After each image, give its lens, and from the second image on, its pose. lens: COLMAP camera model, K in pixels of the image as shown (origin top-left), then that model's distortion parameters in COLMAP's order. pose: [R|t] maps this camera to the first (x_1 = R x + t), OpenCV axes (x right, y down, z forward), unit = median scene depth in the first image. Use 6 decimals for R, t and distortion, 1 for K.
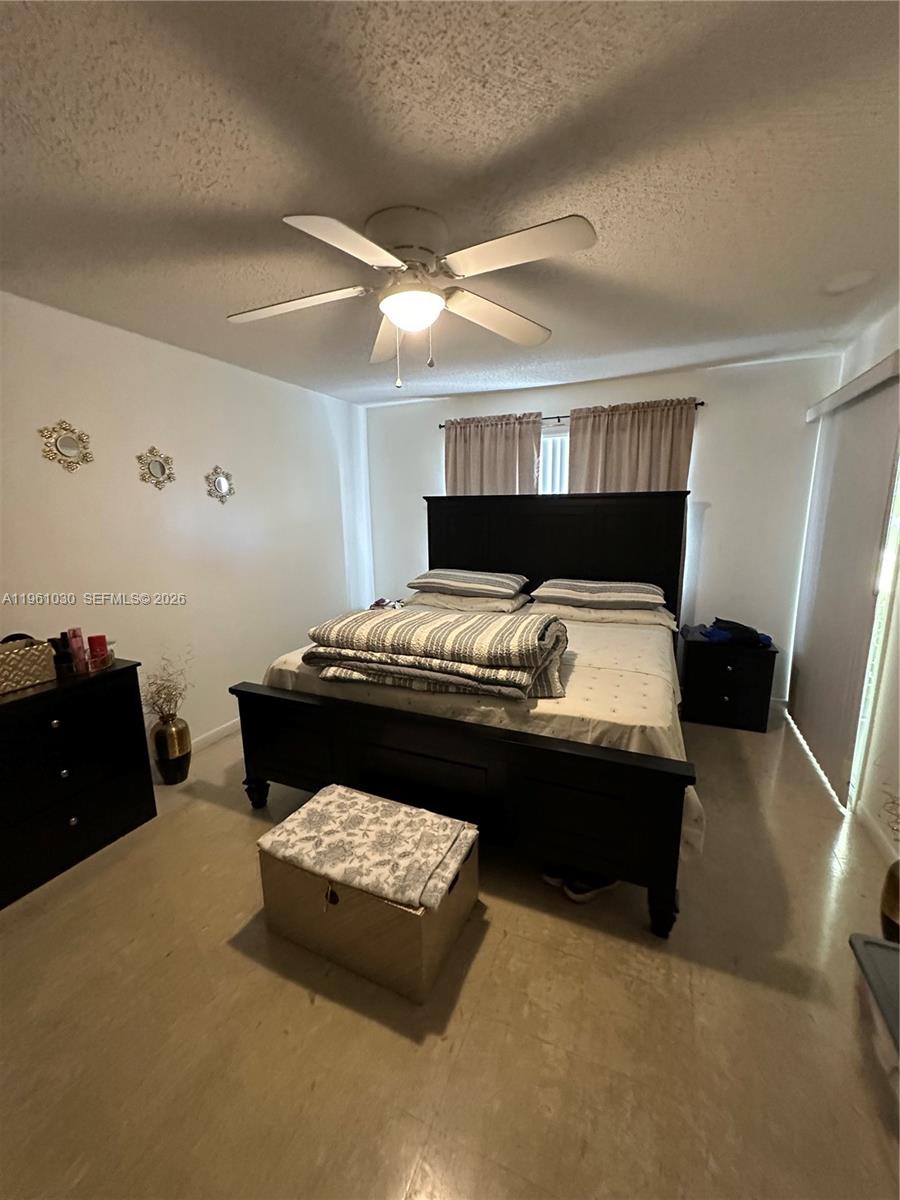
lens RADIAL K [[480.4, 0, 449.6], [0, 480.4, 601.2], [0, 0, 1]] dist [-0.001792, 0.000597]
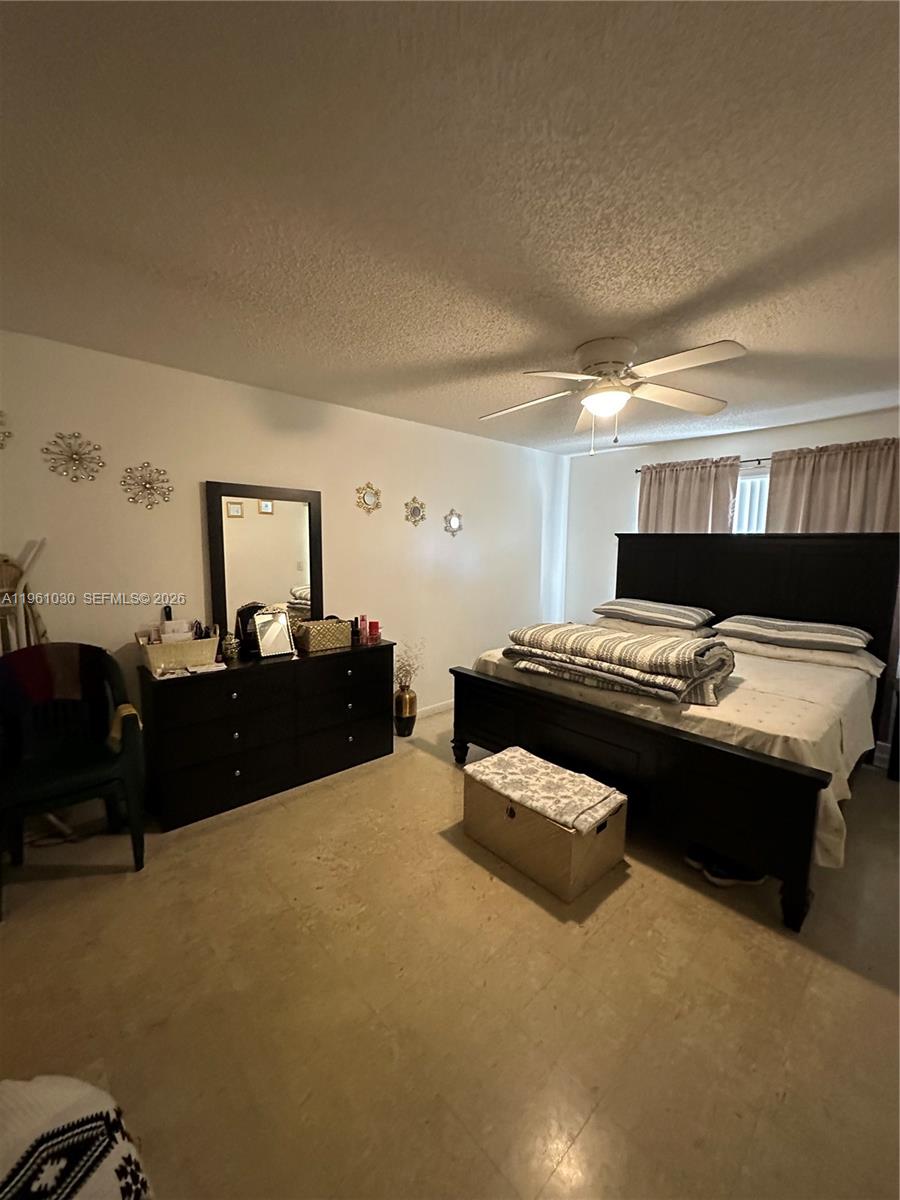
lens RADIAL K [[480.4, 0, 447.1], [0, 480.4, 600.1], [0, 0, 1]] dist [-0.001792, 0.000597]
pose [[0.916635, 0.071341, -0.393308, 0.070056], [-0.098511, 0.993914, -0.049305, 0.057921], [0.387397, 0.083940, 0.918084, -0.314575]]
